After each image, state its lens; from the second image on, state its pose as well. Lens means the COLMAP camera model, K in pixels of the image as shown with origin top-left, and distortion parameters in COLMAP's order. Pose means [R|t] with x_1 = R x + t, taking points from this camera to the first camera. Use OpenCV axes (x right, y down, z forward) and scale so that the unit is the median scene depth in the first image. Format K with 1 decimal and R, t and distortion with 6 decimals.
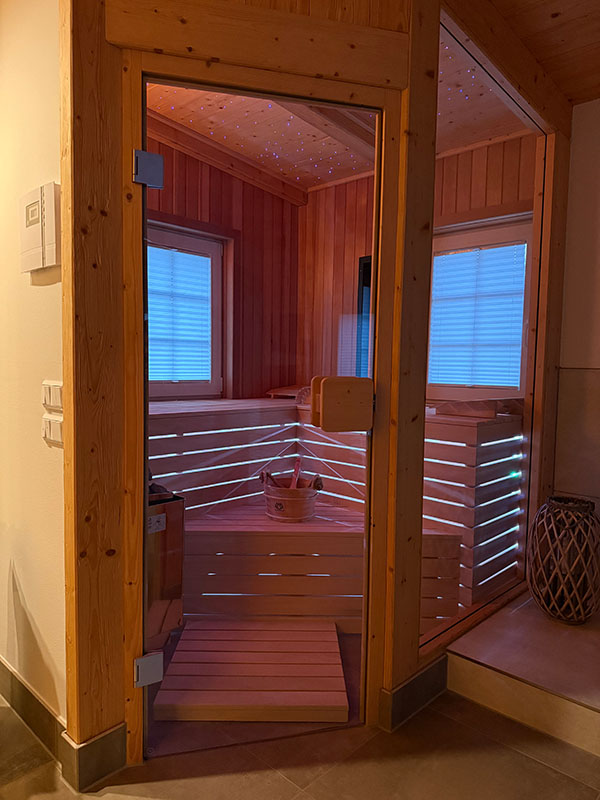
lens RADIAL K [[565.0, 0, 299.7], [0, 565.0, 402.1], [0, 0, 1]] dist [0.062805, -0.070838]
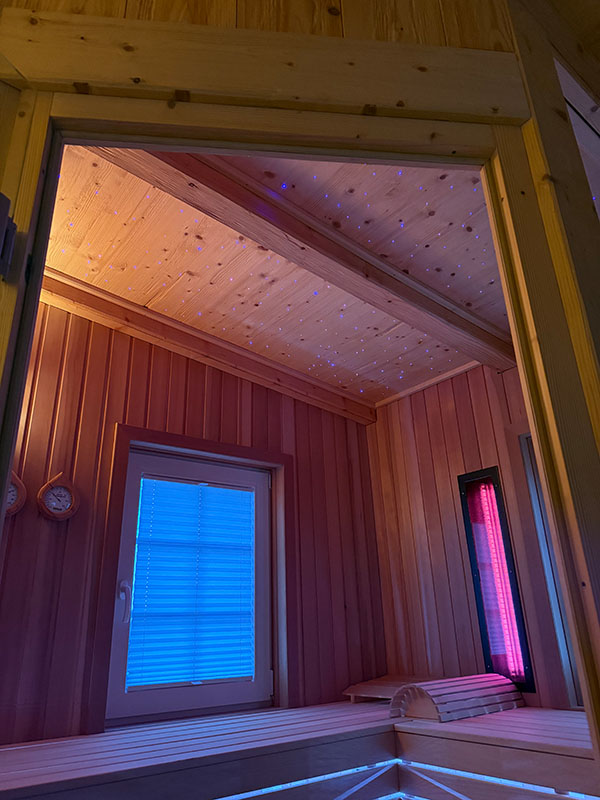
lens RADIAL K [[561.6, 0, 300.0], [0, 561.6, 400.0], [0, 0, 1]] dist [0.097517, -0.118592]
pose [[0.988259, -0.099941, -0.115568, 0.001923], [0.039122, 0.896700, -0.440908, -0.046302], [0.147694, 0.431210, 0.890081, 0.412350]]
